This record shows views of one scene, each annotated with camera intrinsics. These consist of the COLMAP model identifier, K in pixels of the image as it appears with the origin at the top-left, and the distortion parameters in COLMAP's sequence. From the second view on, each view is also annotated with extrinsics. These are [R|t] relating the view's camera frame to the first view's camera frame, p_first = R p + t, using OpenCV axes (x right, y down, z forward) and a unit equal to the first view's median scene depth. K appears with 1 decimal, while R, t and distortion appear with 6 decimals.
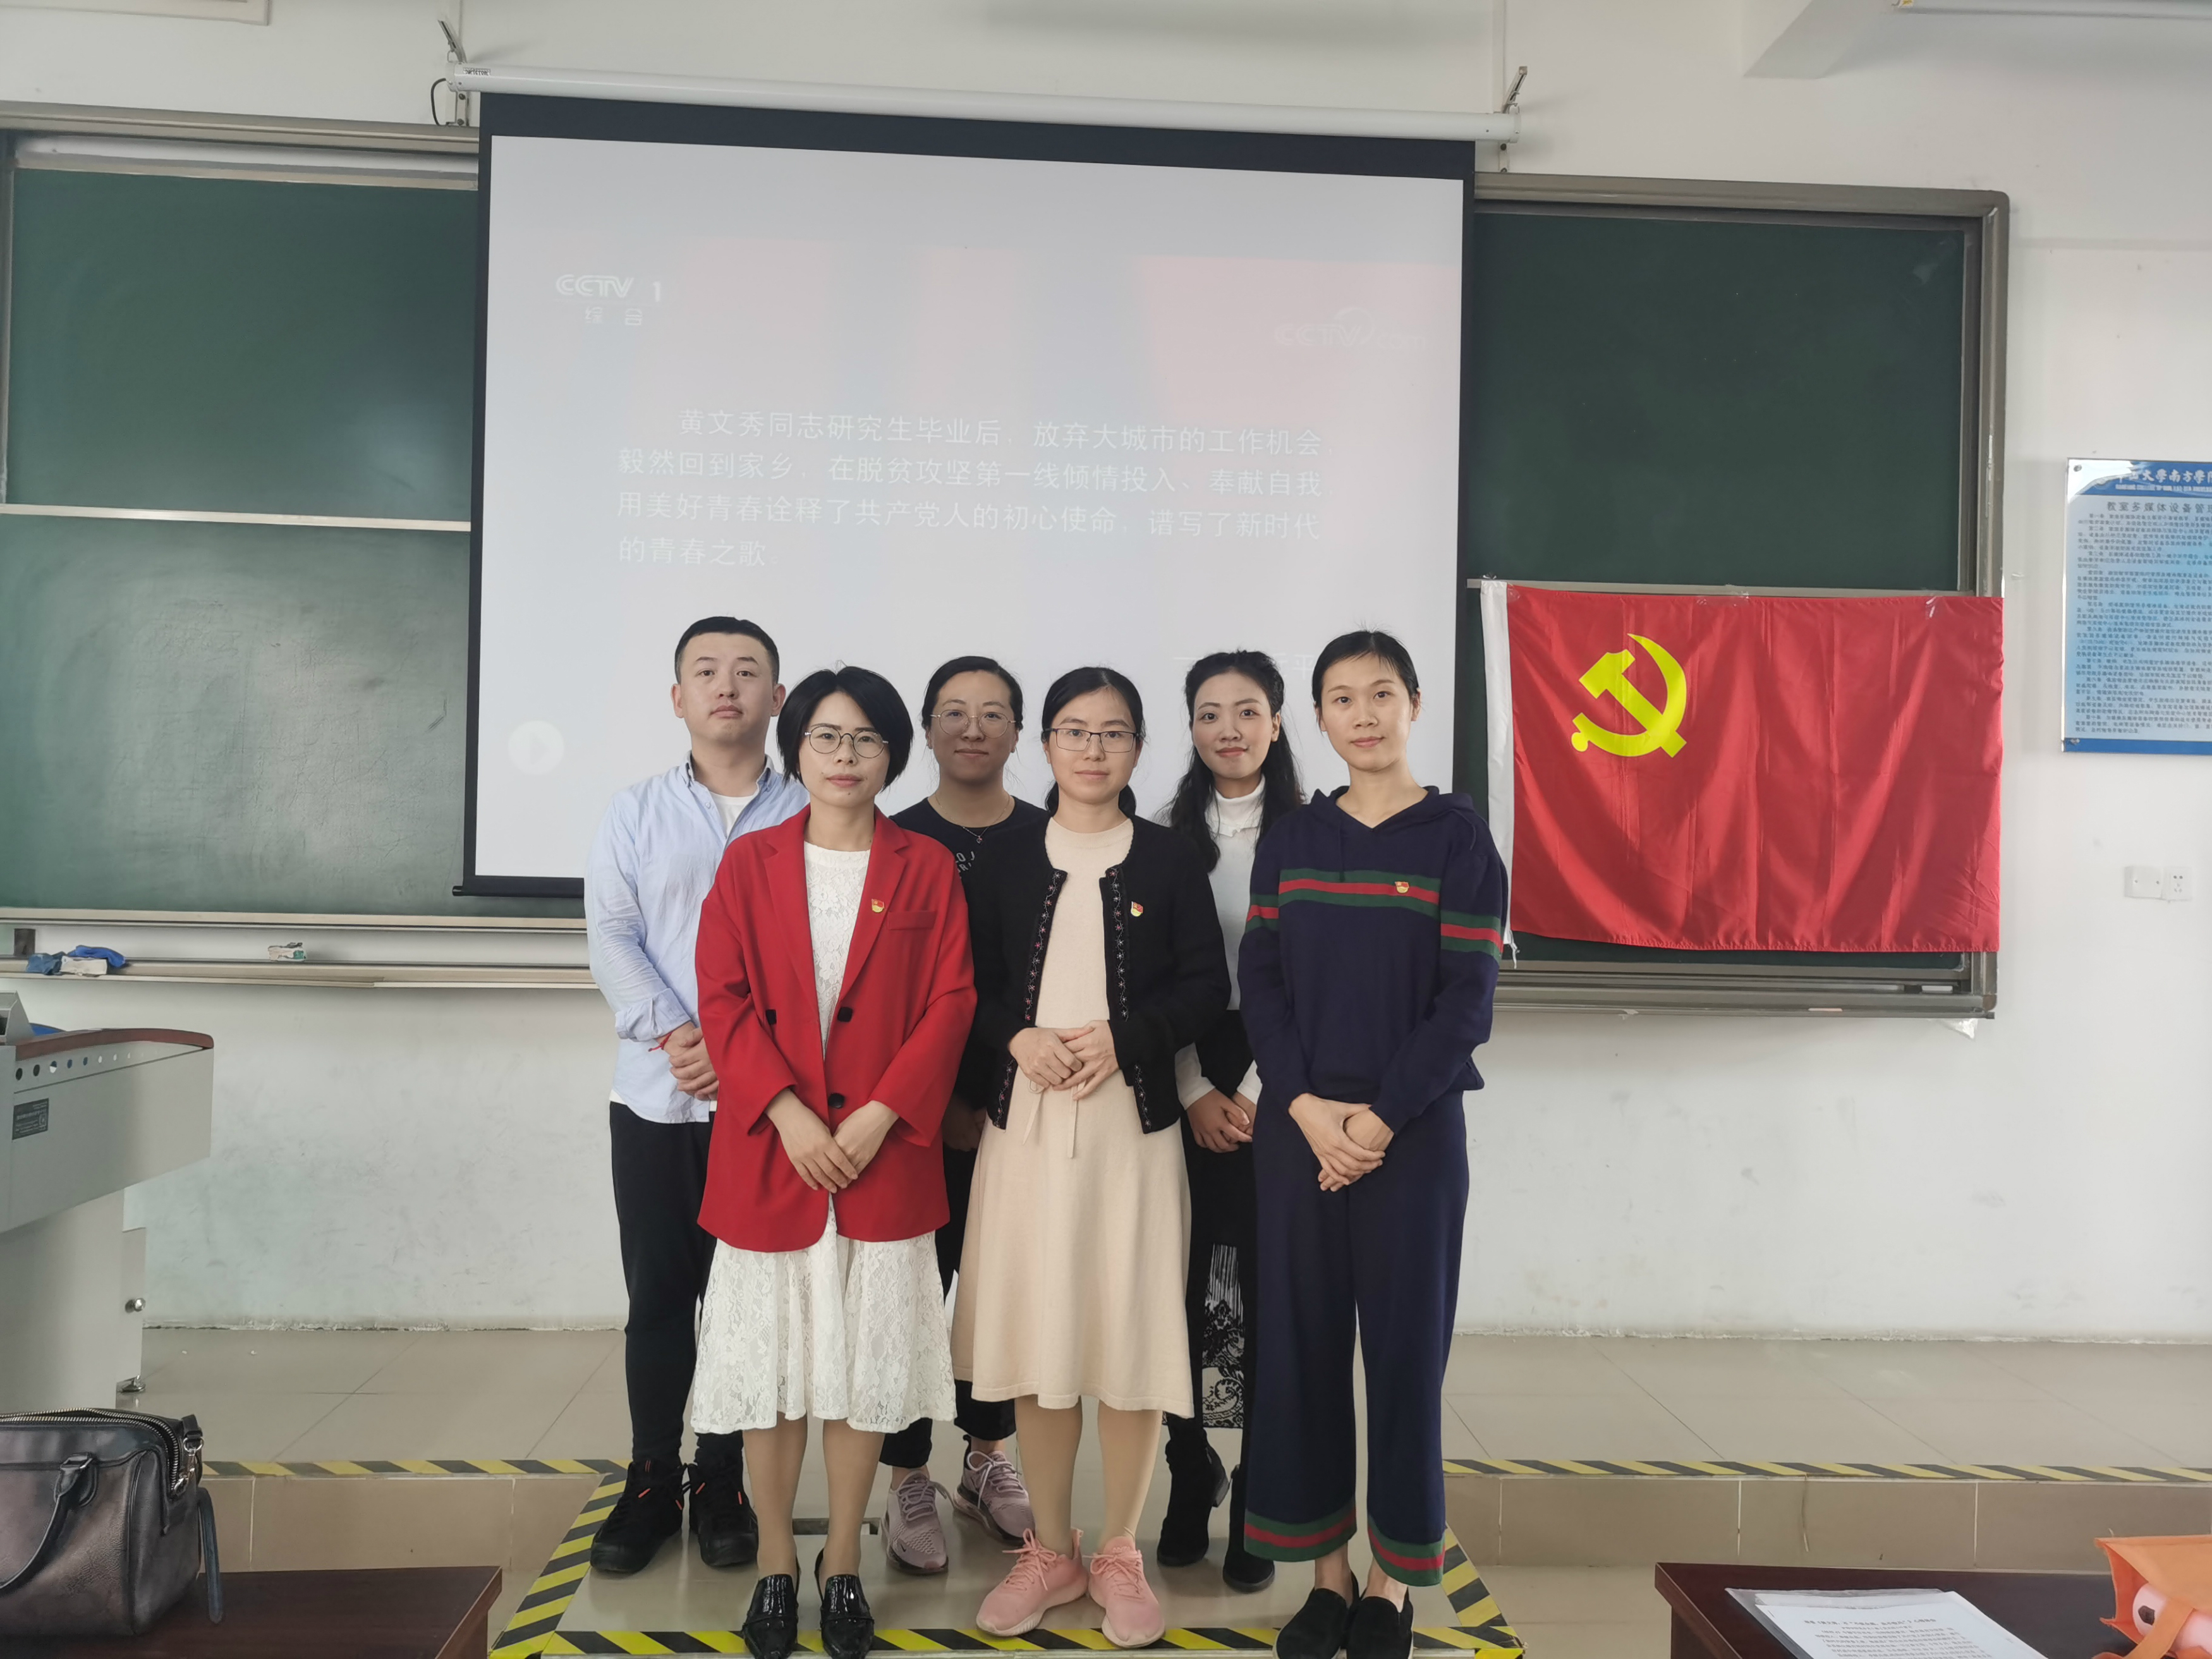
lens RADIAL K [[1698.8, 0, 1106.0], [0, 1698.8, 829.5], [0, 0, 1]] dist [0.041531, -0.008250]
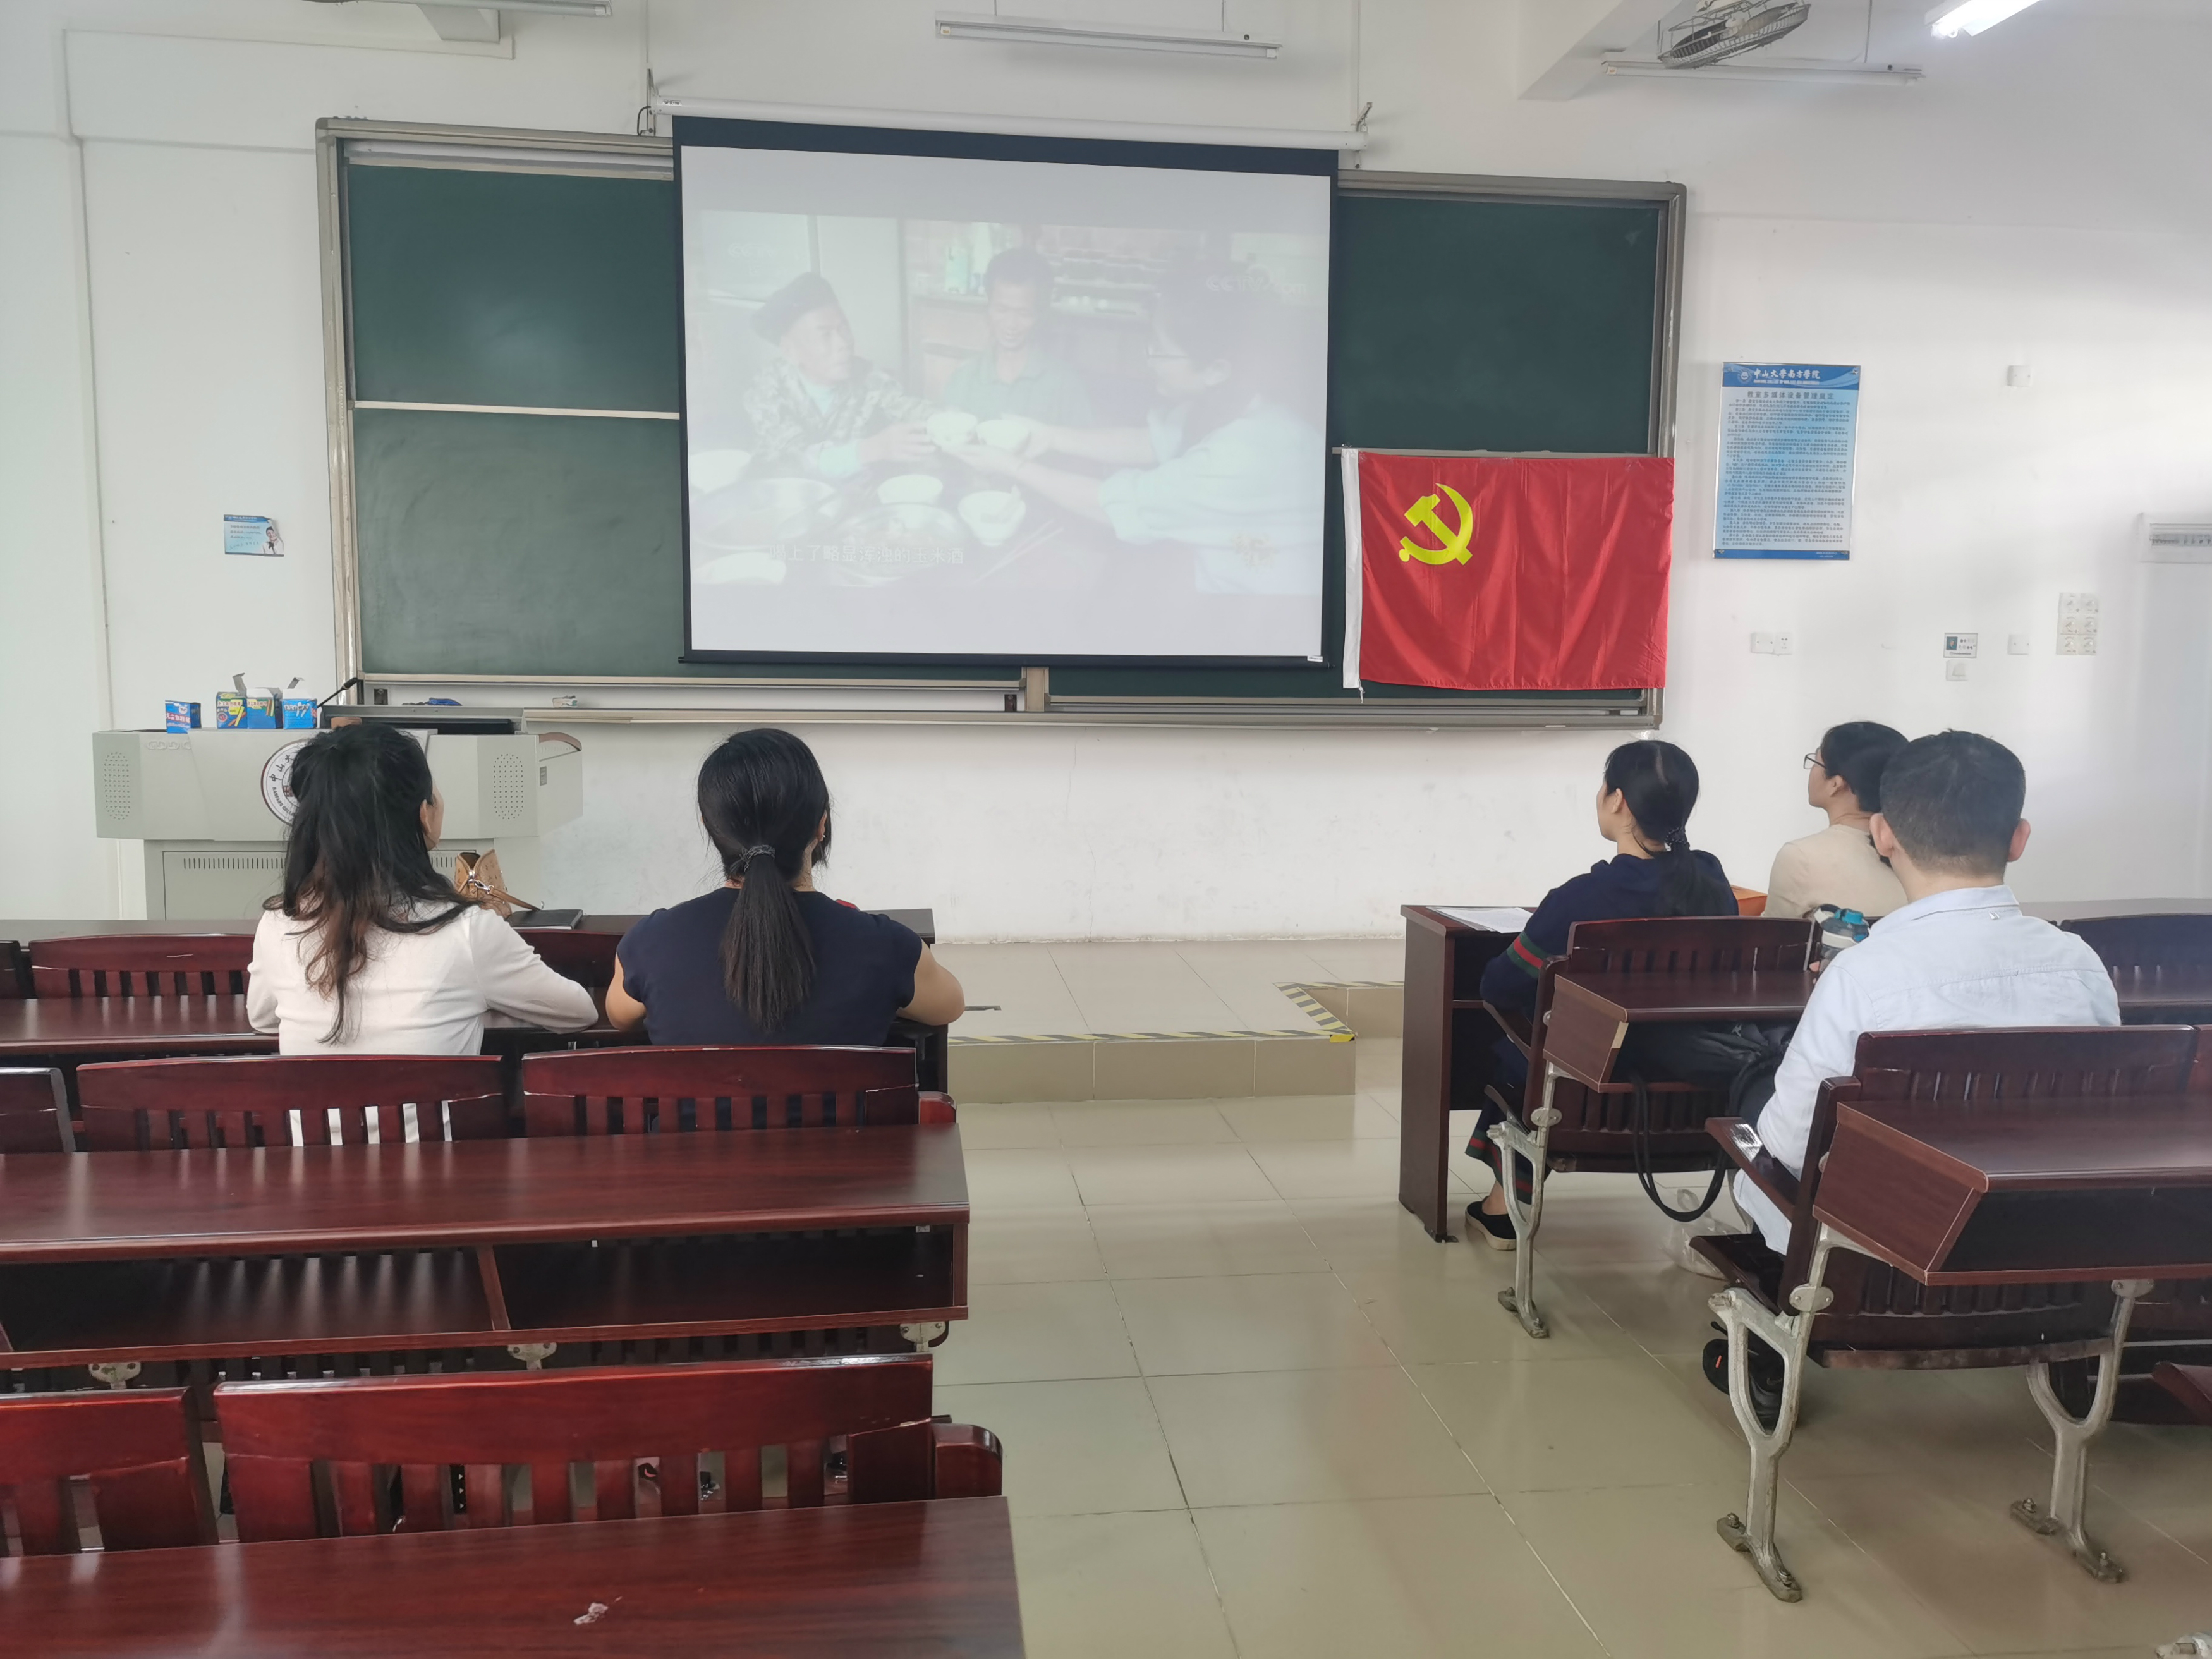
lens RADIAL K [[1698.8, 0, 1106.0], [0, 1698.8, 829.5], [0, 0, 1]] dist [0.041531, -0.008250]
pose [[0.997307, -0.019398, 0.070727, -0.103781], [0.011358, 0.993603, 0.112358, 0.018686], [-0.072454, -0.111253, 0.991147, -0.529511]]
